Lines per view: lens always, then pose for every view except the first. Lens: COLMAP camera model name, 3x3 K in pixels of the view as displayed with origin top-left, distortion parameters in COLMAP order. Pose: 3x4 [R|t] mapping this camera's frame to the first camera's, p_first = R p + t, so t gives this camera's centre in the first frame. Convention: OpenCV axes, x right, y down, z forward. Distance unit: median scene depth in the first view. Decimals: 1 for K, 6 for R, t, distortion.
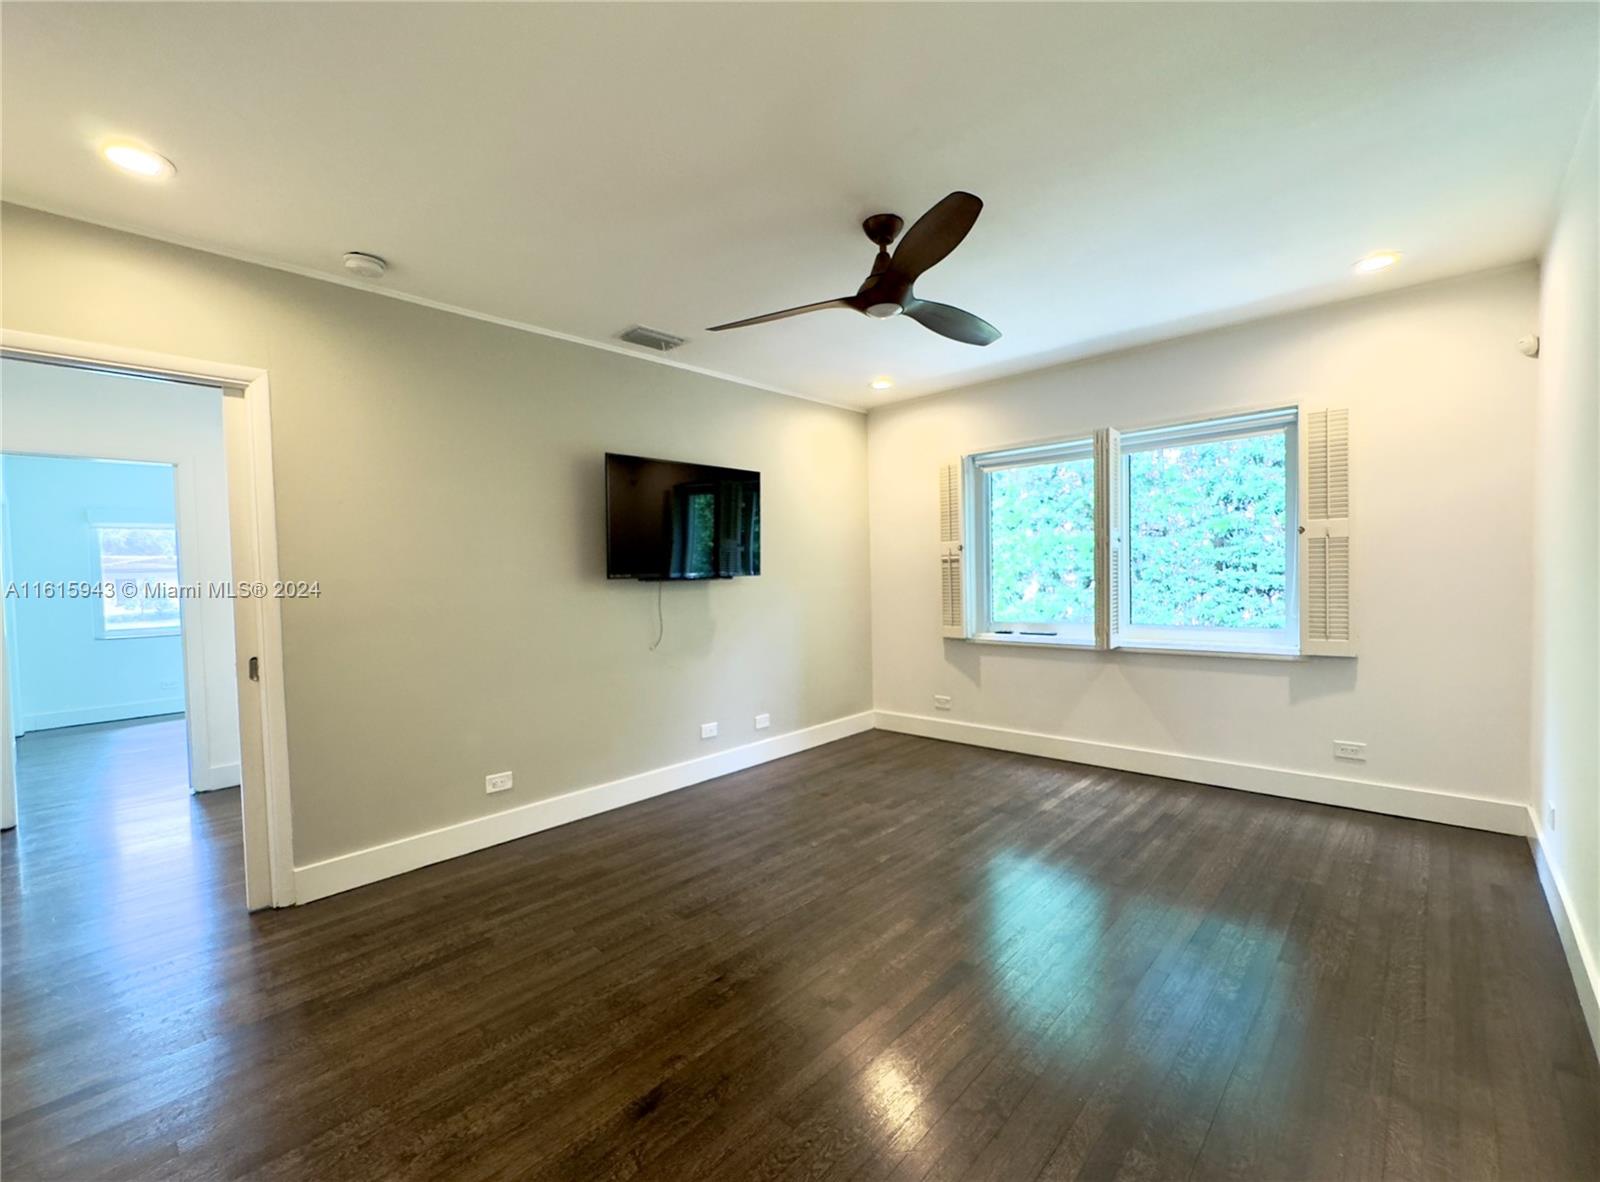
lens RADIAL K [[693.9, 0, 800.0], [0, 693.9, 591.0], [0, 0, 1]] dist [-0.001713, -0.000070]
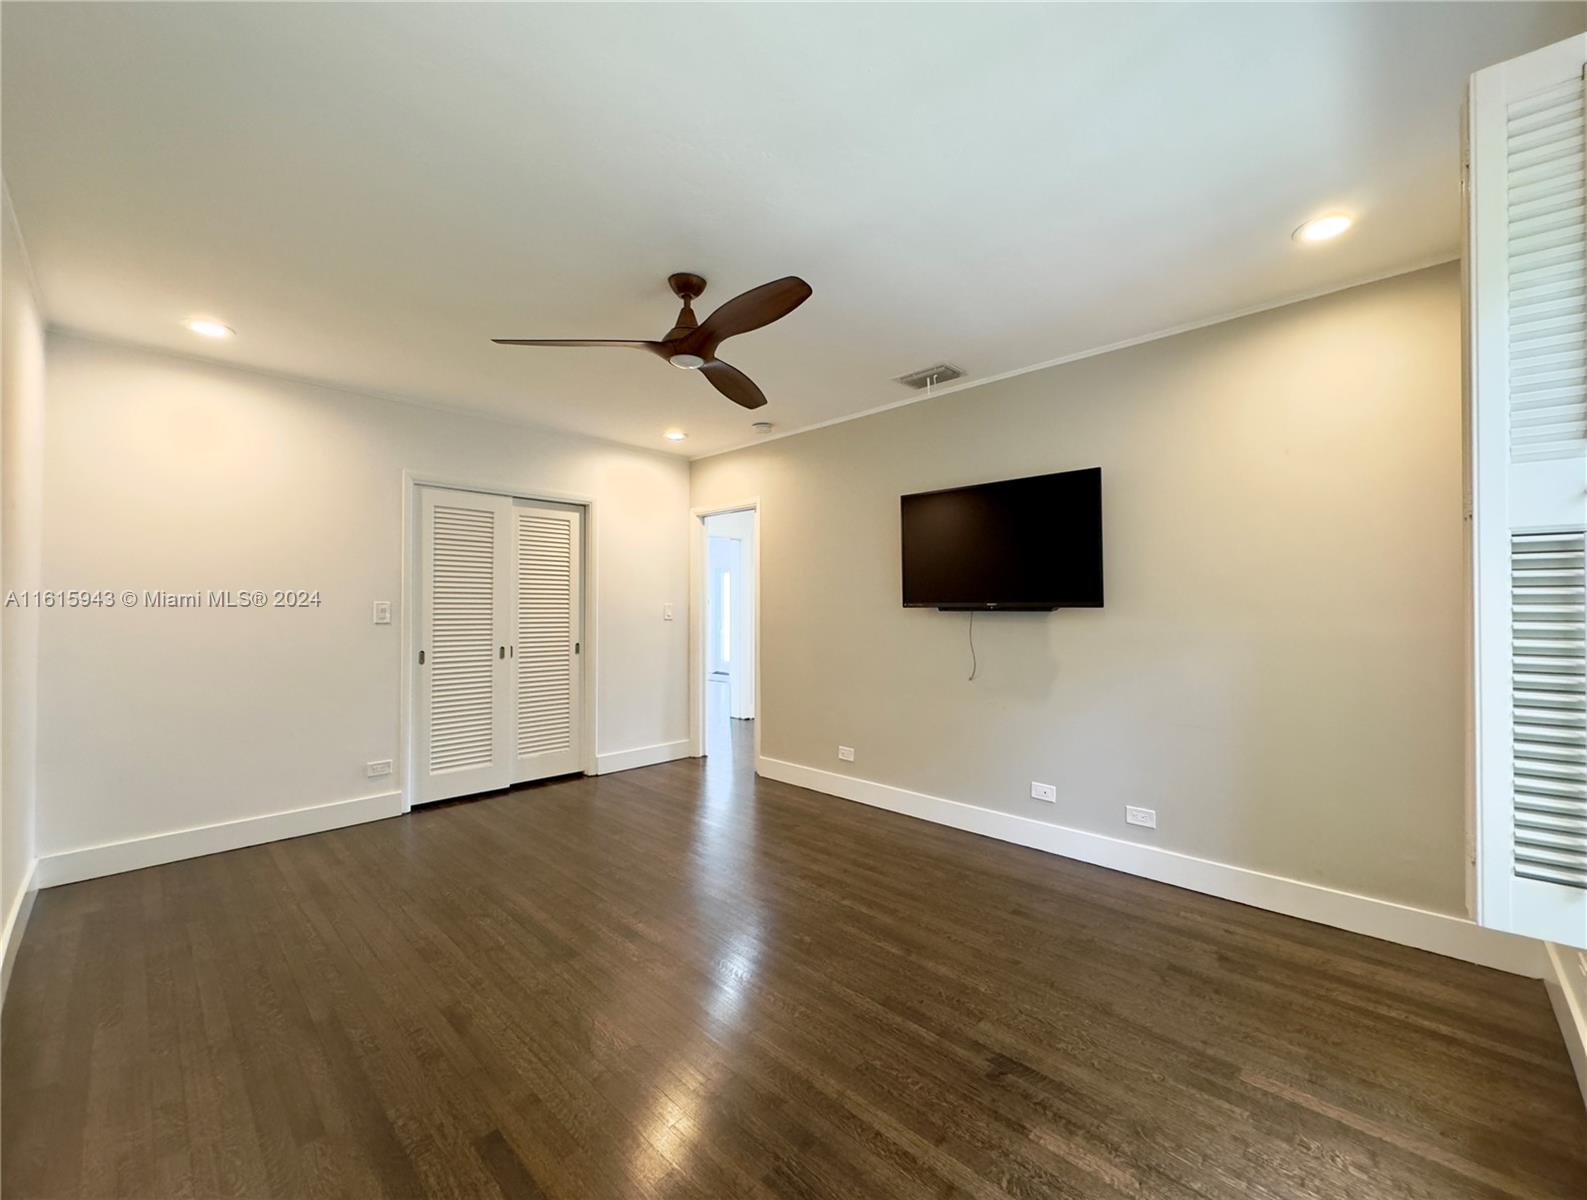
lens RADIAL K [[662.3, 0, 793.5], [0, 662.3, 600.0], [0, 0, 1]] dist [-0.000423, -0.000033]
pose [[-0.040384, 0.011137, -0.999122, 0.781852], [-0.025513, 0.999600, 0.012174, -0.037308], [0.998858, 0.025982, -0.040084, 0.840225]]
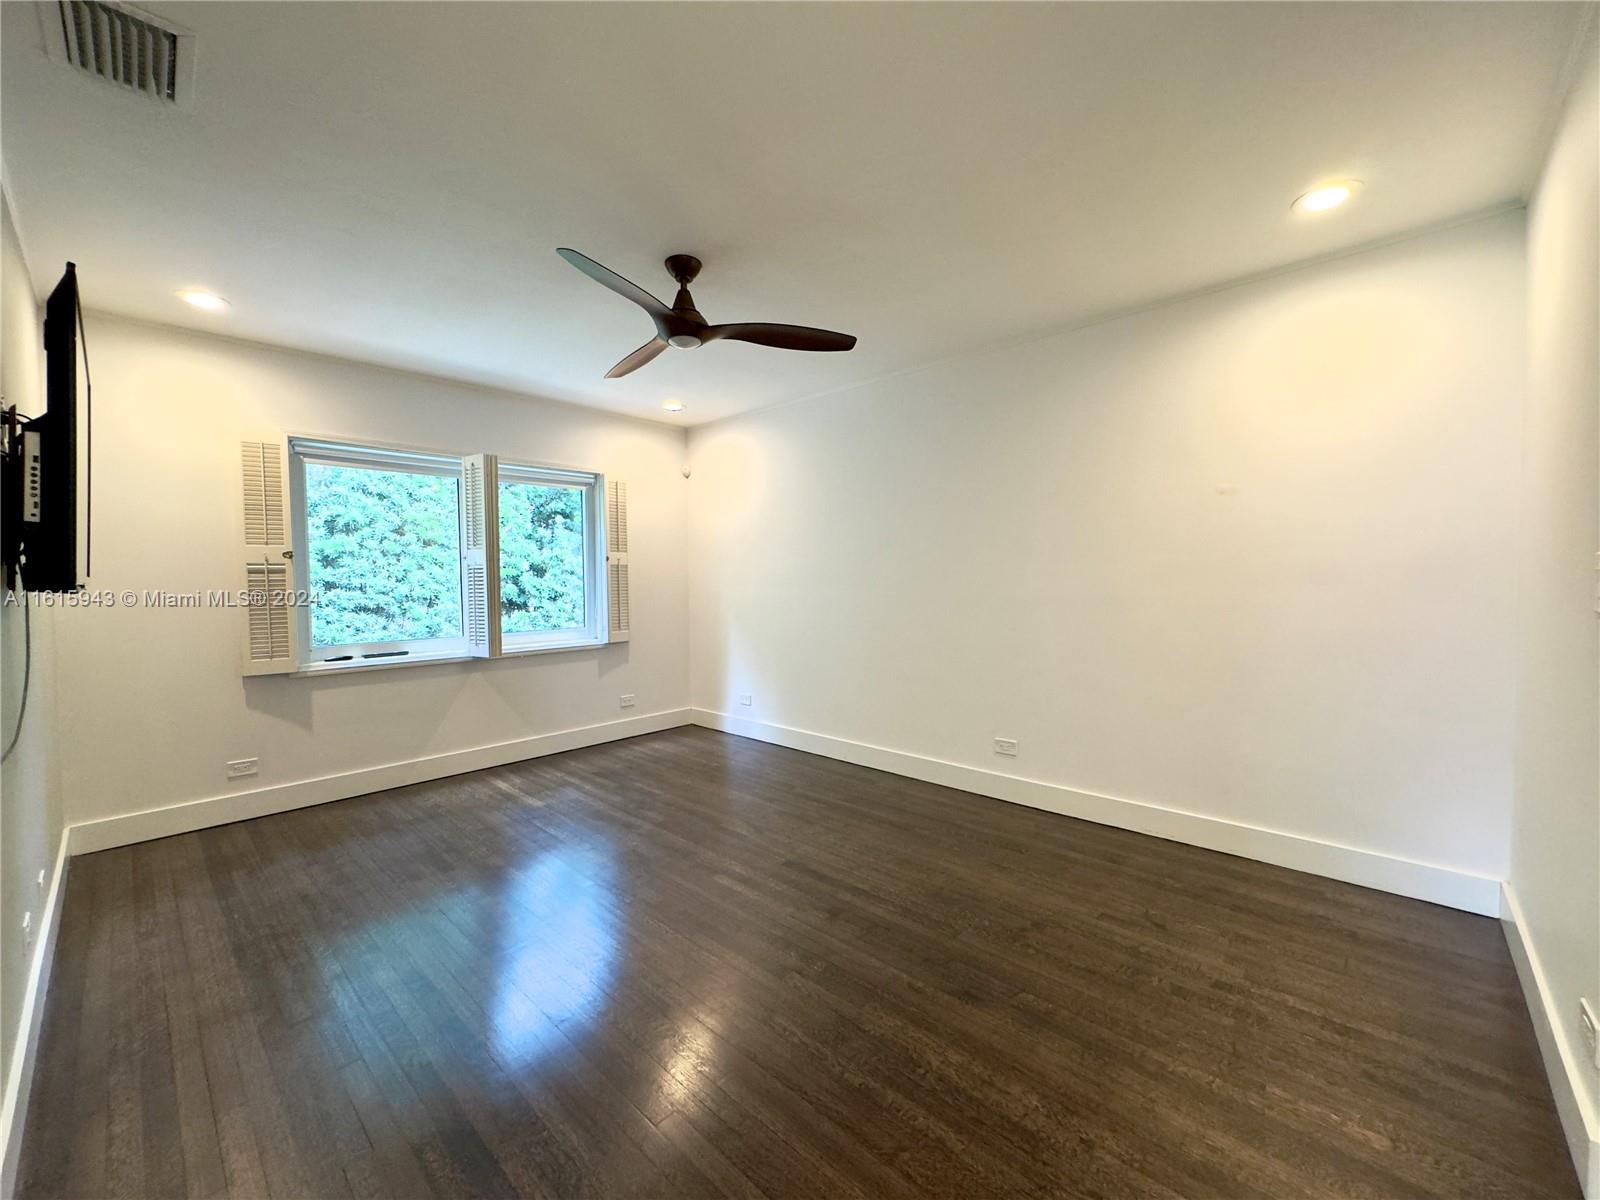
lens RADIAL K [[628.6, 0, 800.0], [0, 628.6, 600.0], [0, 0, 1]] dist [-0.000423, 0.000493]
pose [[0.012937, -0.009303, 0.999873, -0.610377], [0.037338, 0.999264, 0.008814, 0.003838], [-0.999219, 0.037219, 0.013275, 0.569611]]
